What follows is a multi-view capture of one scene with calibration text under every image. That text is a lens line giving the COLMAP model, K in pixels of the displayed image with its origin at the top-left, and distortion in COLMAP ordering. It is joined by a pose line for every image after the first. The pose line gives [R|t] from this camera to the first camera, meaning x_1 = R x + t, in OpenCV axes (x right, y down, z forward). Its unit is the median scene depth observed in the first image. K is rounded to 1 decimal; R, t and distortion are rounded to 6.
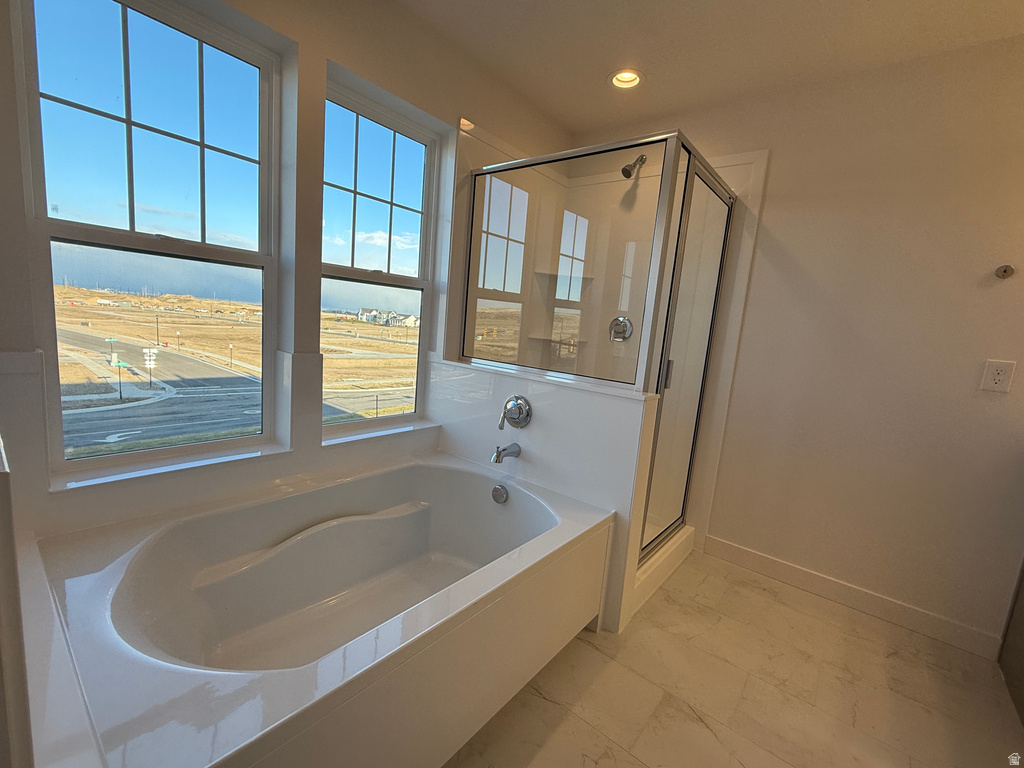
lens RADIAL K [[442.4, 0, 515.5], [0, 442.4, 388.4], [0, 0, 1]] dist [-0.000327, -0.000210]
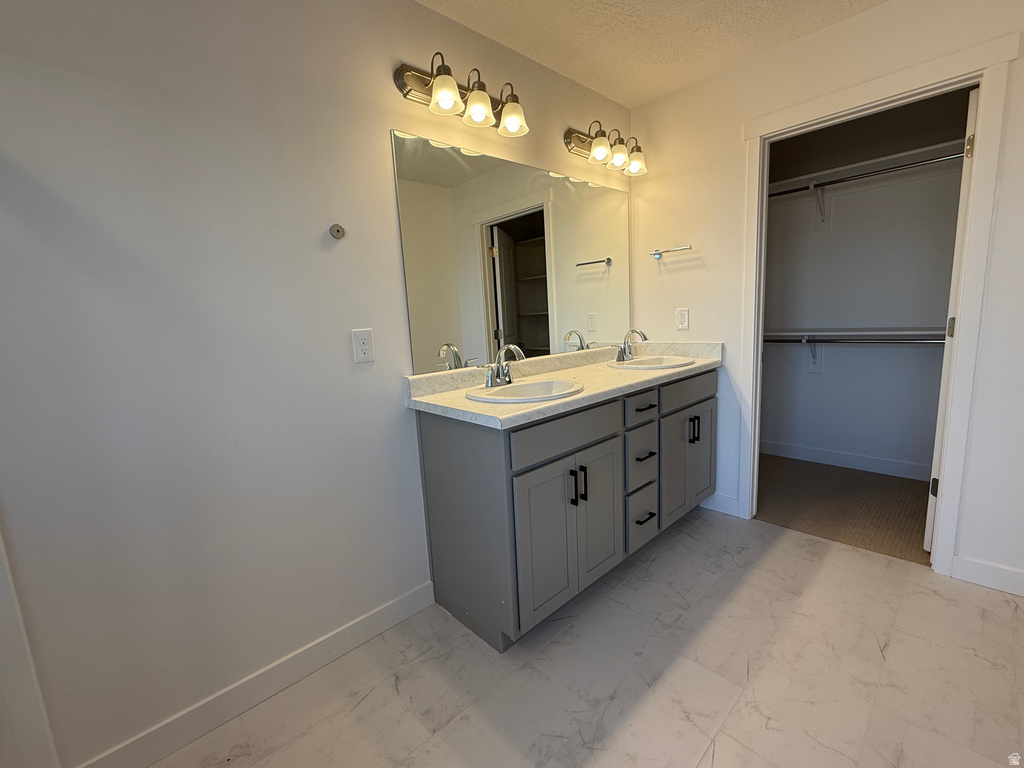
lens RADIAL K [[442.4, 0, 516.2], [0, 442.4, 382.7], [0, 0, 1]] dist [-0.000327, -0.000210]
pose [[0.120780, -0.250775, 0.960481, 0.208490], [0.207249, 0.952613, 0.222659, -0.095080], [-0.970804, 0.172166, 0.167029, 0.543728]]
